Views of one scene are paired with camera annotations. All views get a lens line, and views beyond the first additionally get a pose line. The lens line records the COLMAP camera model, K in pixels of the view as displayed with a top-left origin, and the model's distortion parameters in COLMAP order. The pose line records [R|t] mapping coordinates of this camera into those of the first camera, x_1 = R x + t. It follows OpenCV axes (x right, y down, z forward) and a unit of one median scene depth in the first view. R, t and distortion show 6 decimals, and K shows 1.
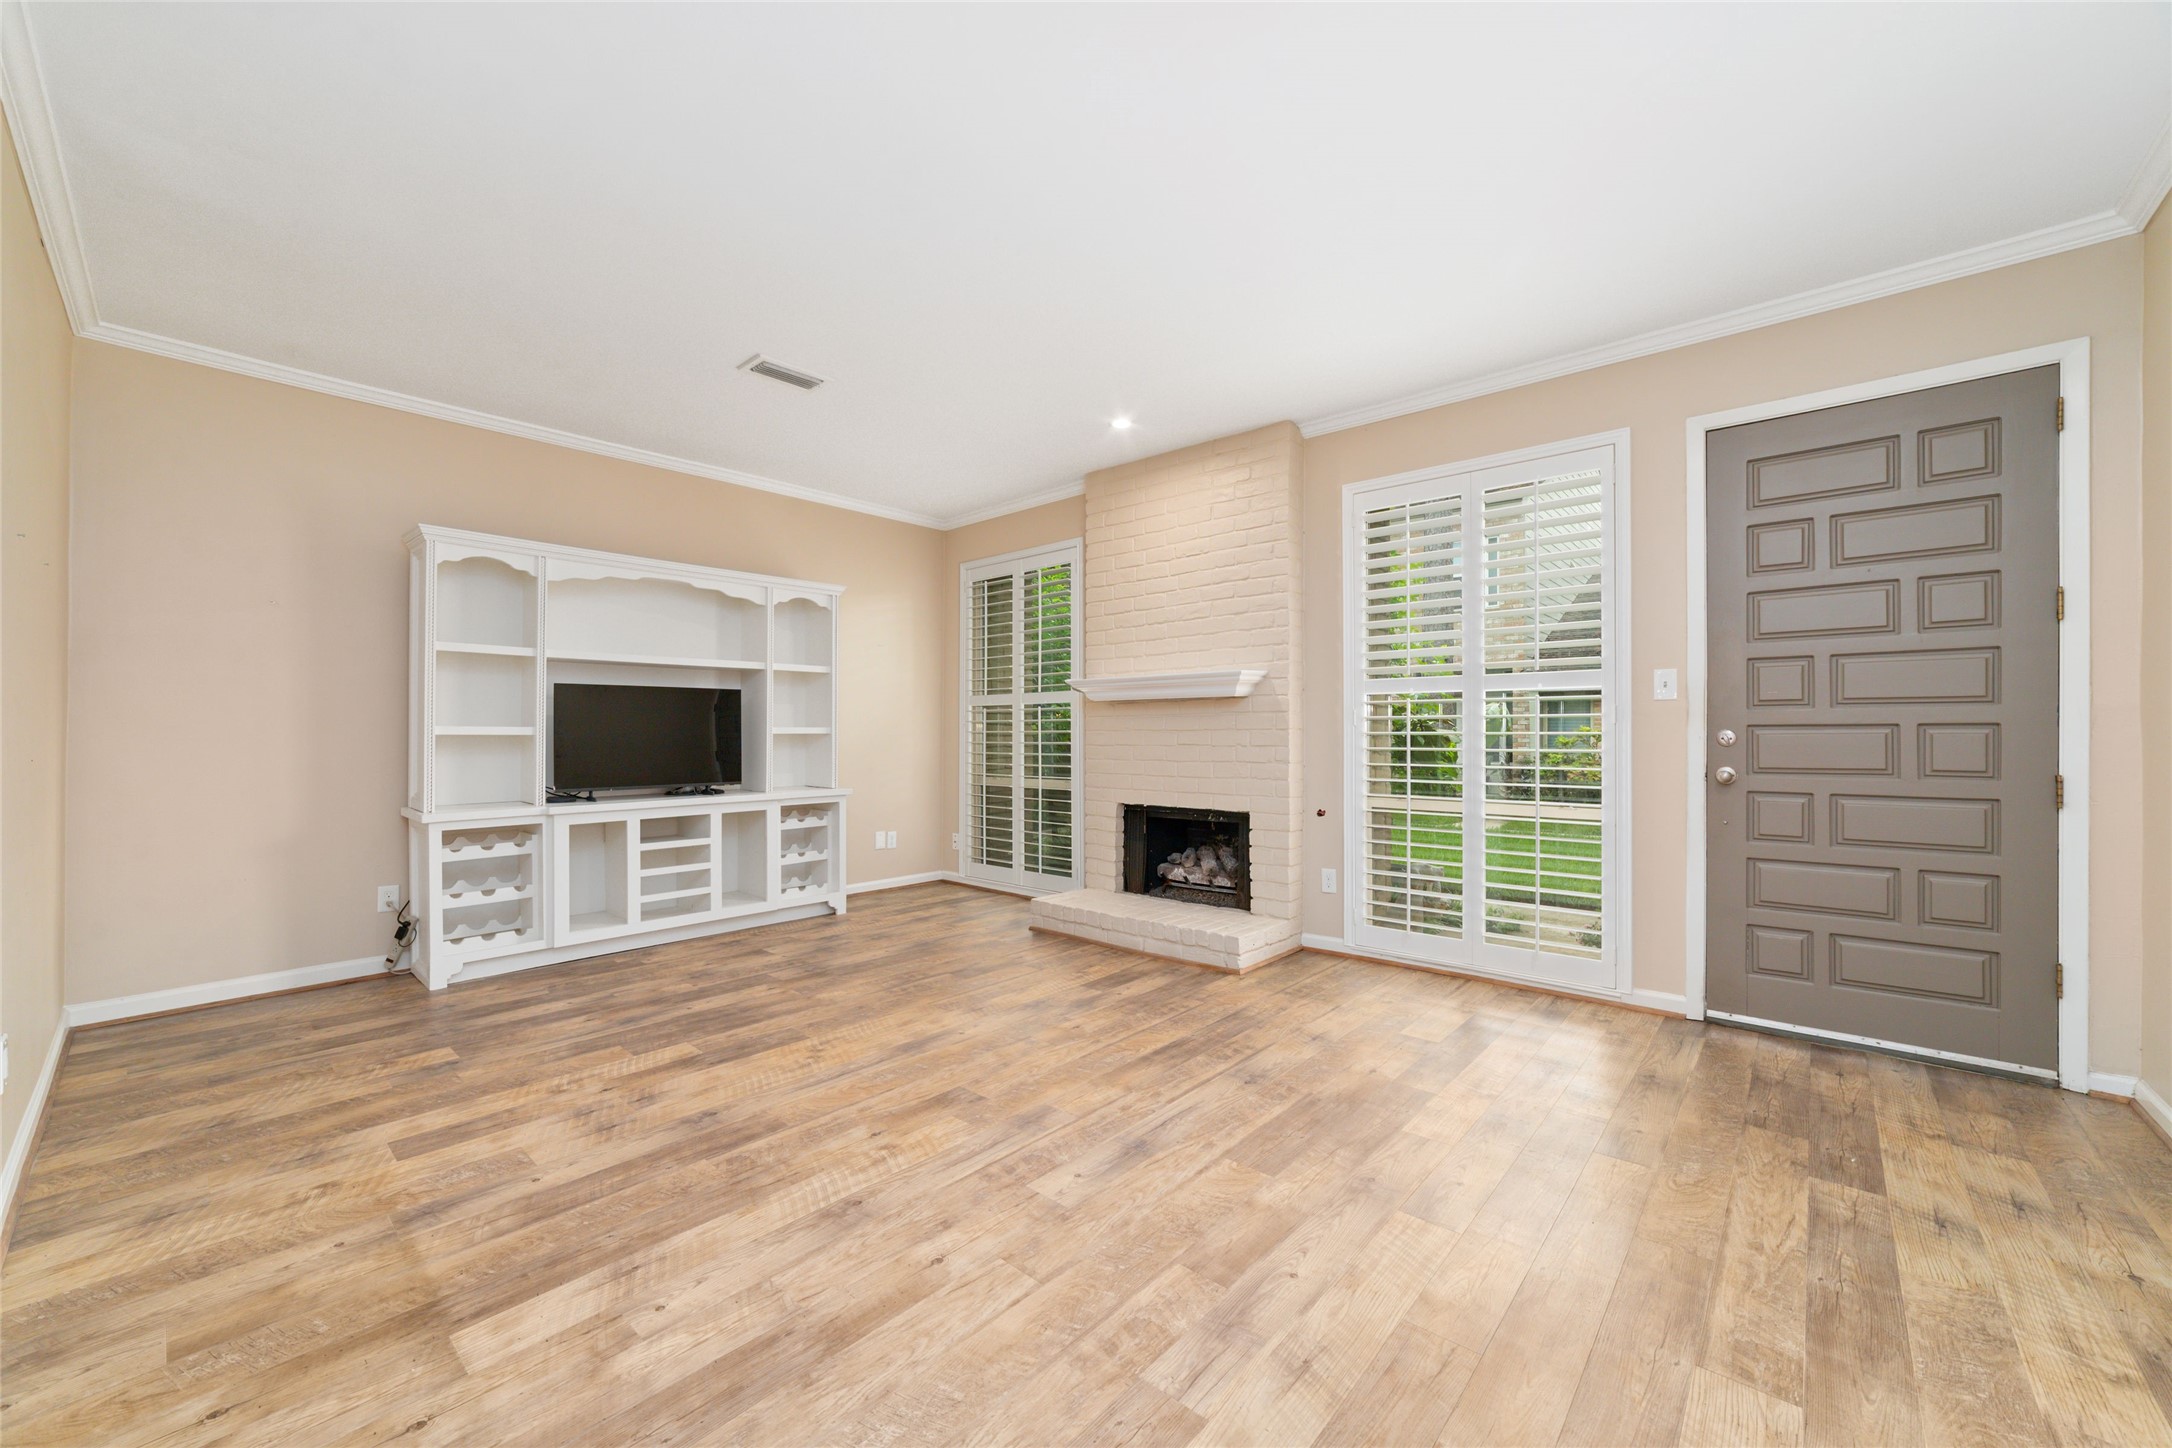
lens RADIAL K [[833.0, 0, 1090.4], [0, 833.0, 730.8], [0, 0, 1]] dist [-0.021228, 0.007925]
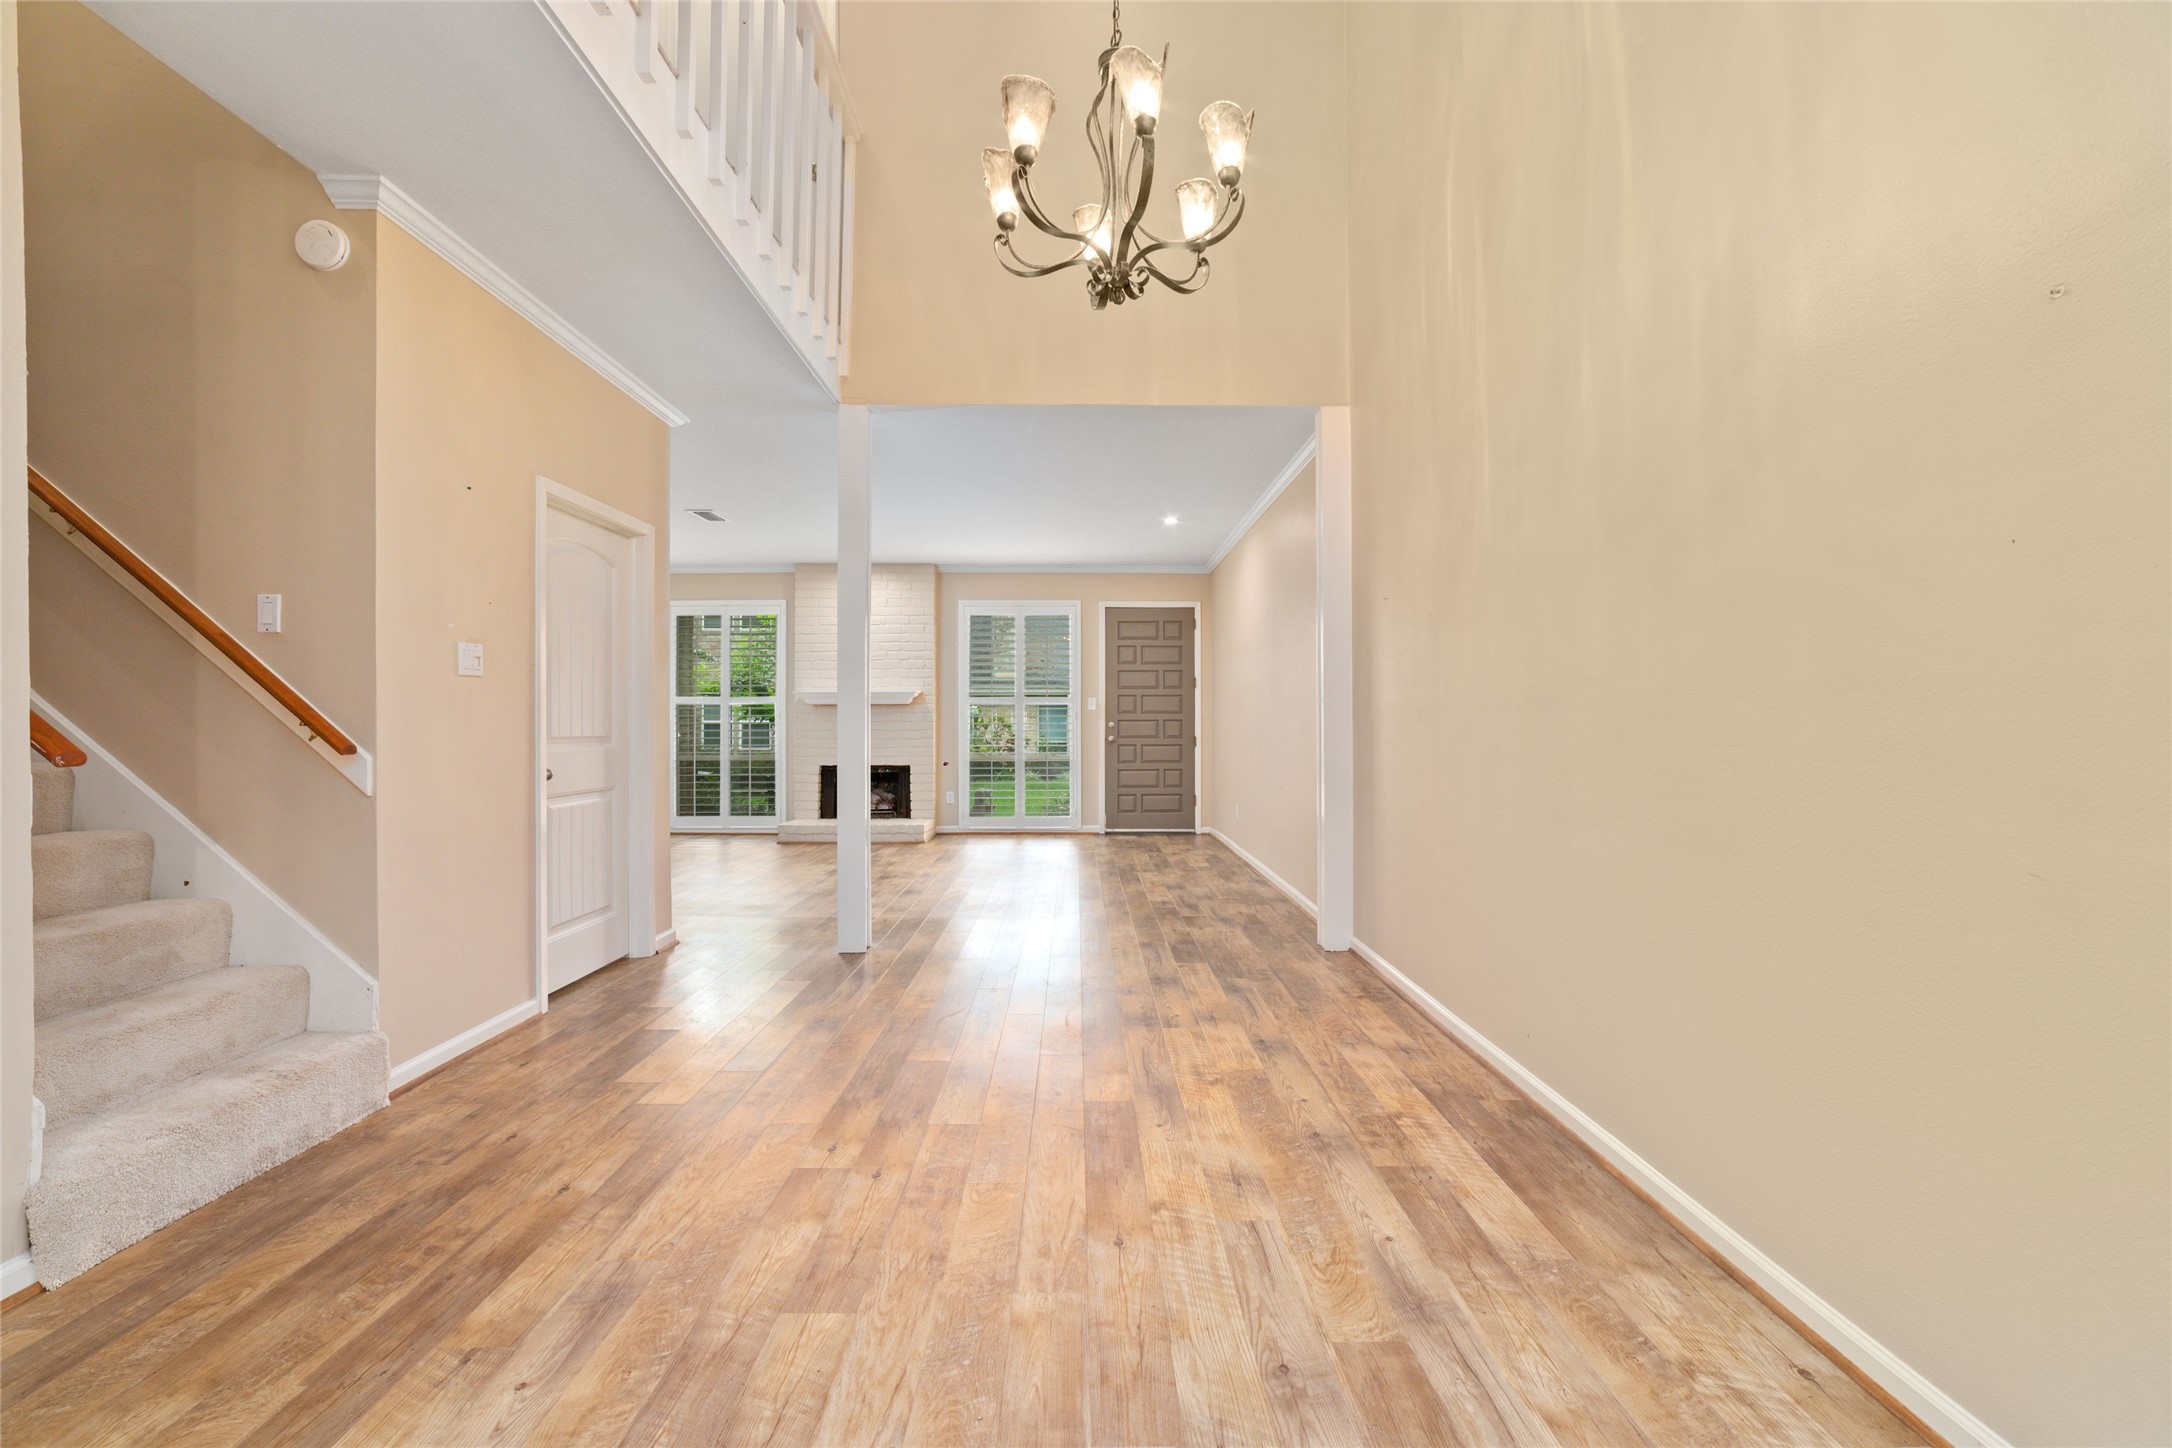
lens RADIAL K [[833.0, 0, 1084.1], [0, 833.0, 719.7], [0, 0, 1]] dist [-0.021228, 0.007925]
pose [[0.742380, 0.004279, 0.669965, -1.137522], [-0.001990, 0.999989, -0.004181, 0.002632], [-0.669976, 0.001771, 0.742381, -0.970513]]
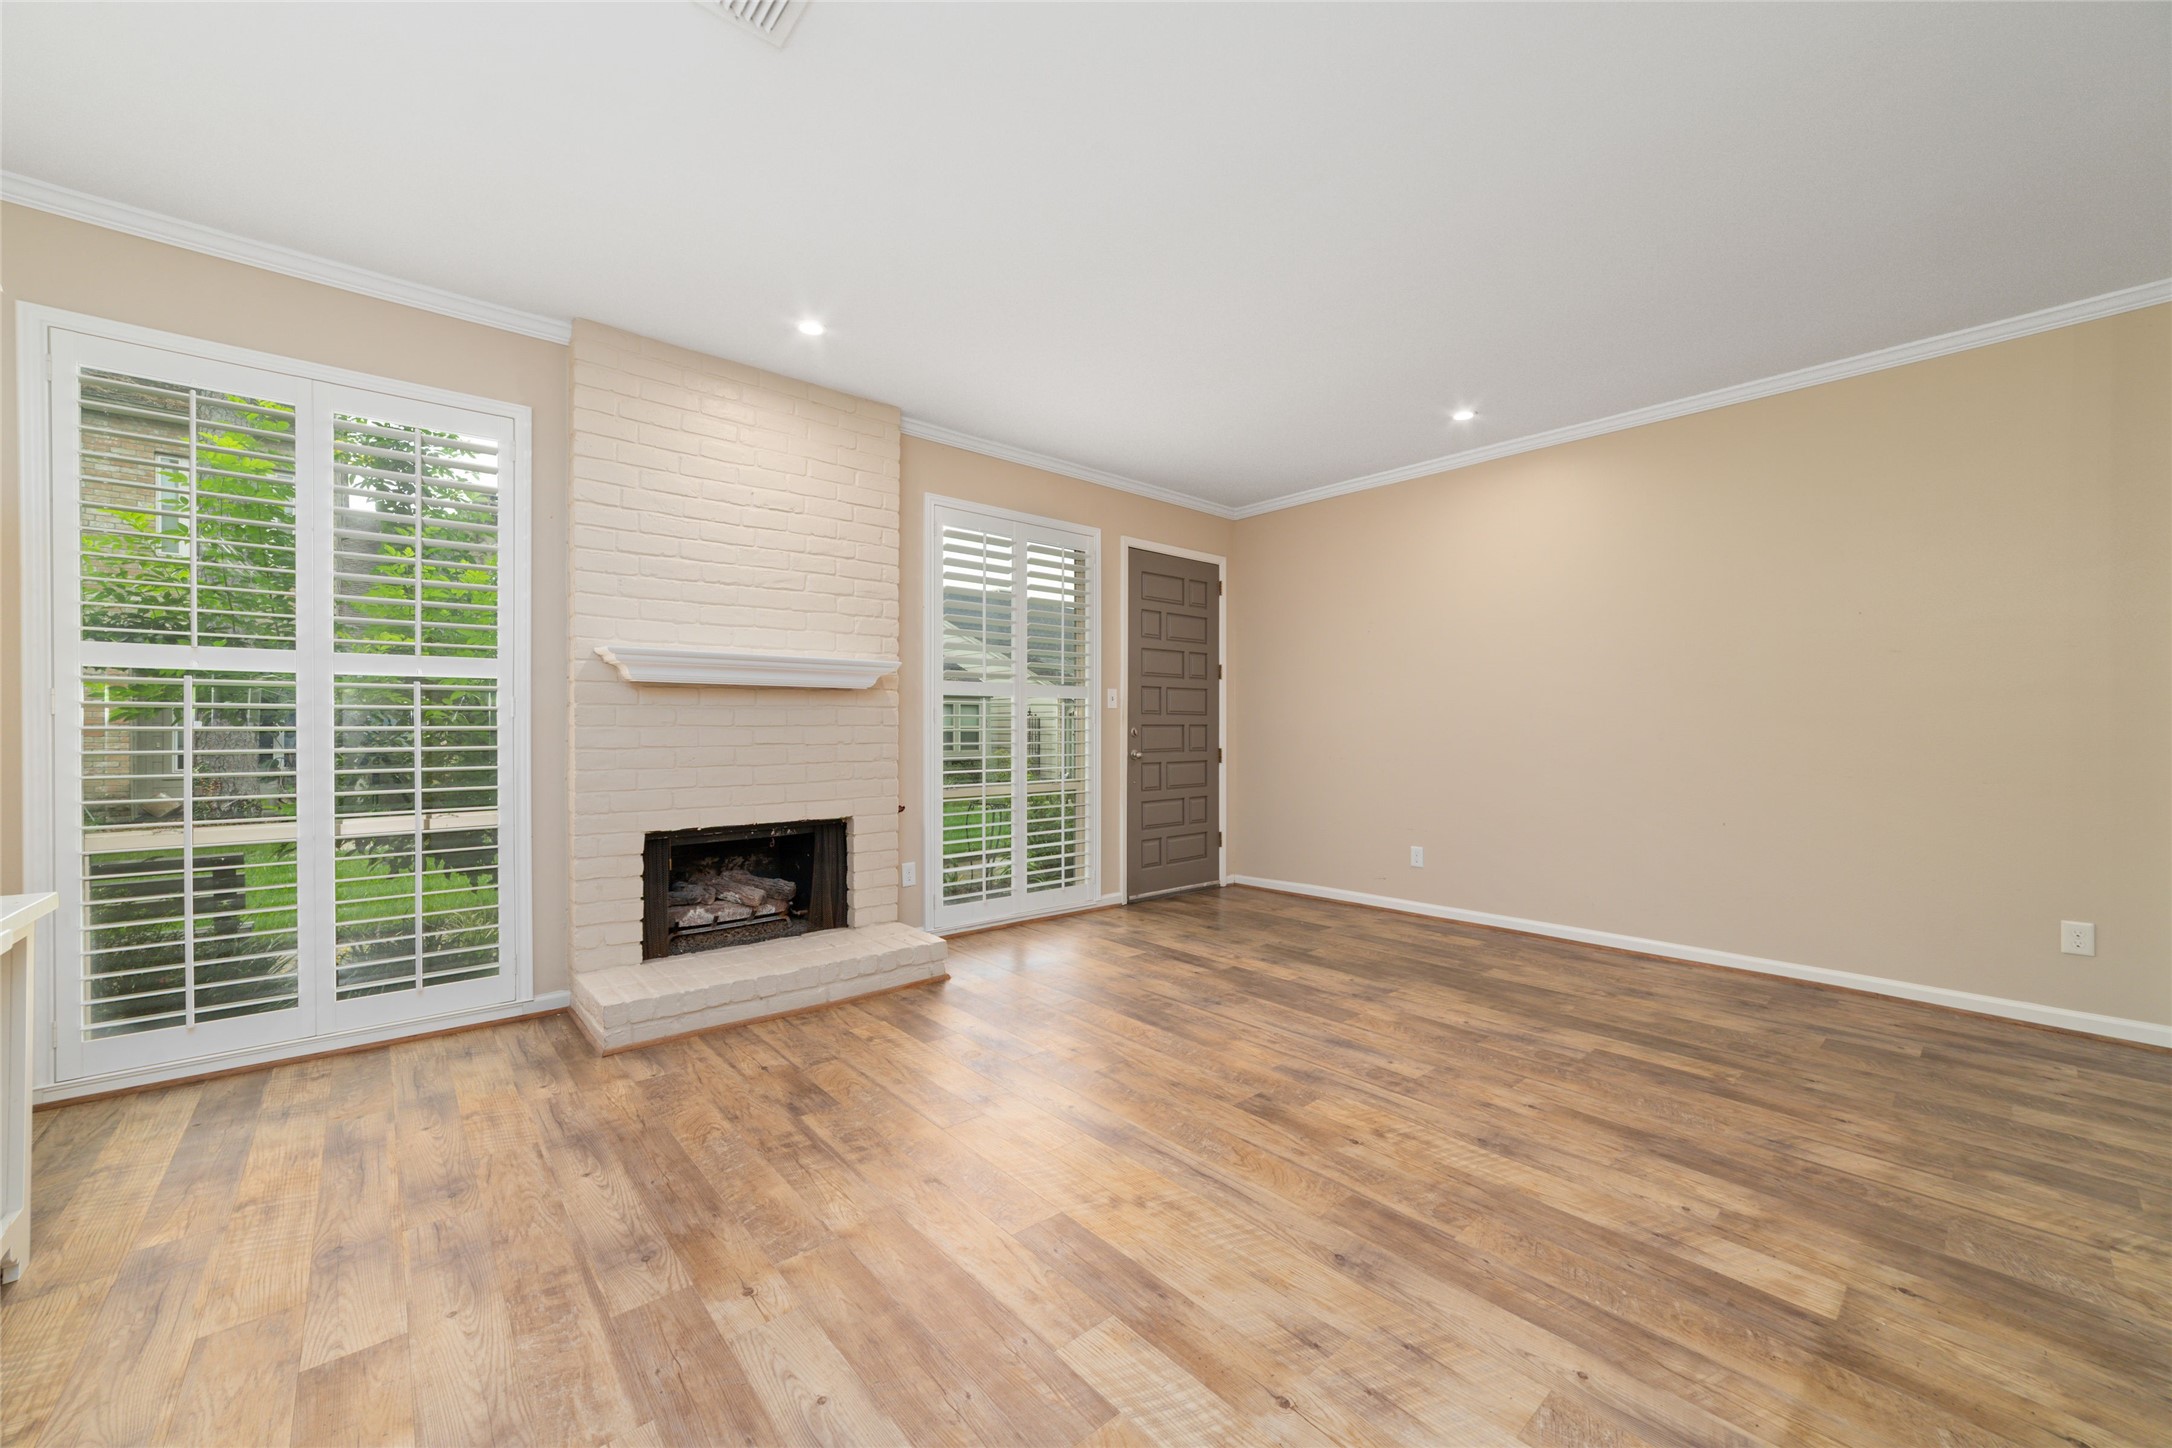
lens RADIAL K [[833.0, 0, 1086.0], [0, 833.0, 737.7], [0, 0, 1]] dist [-0.021228, 0.007925]
pose [[0.130867, -0.011391, 0.991335, -0.979992], [-0.004351, 0.999918, 0.012064, -0.000656], [-0.991390, -0.005892, 0.130806, 0.921533]]
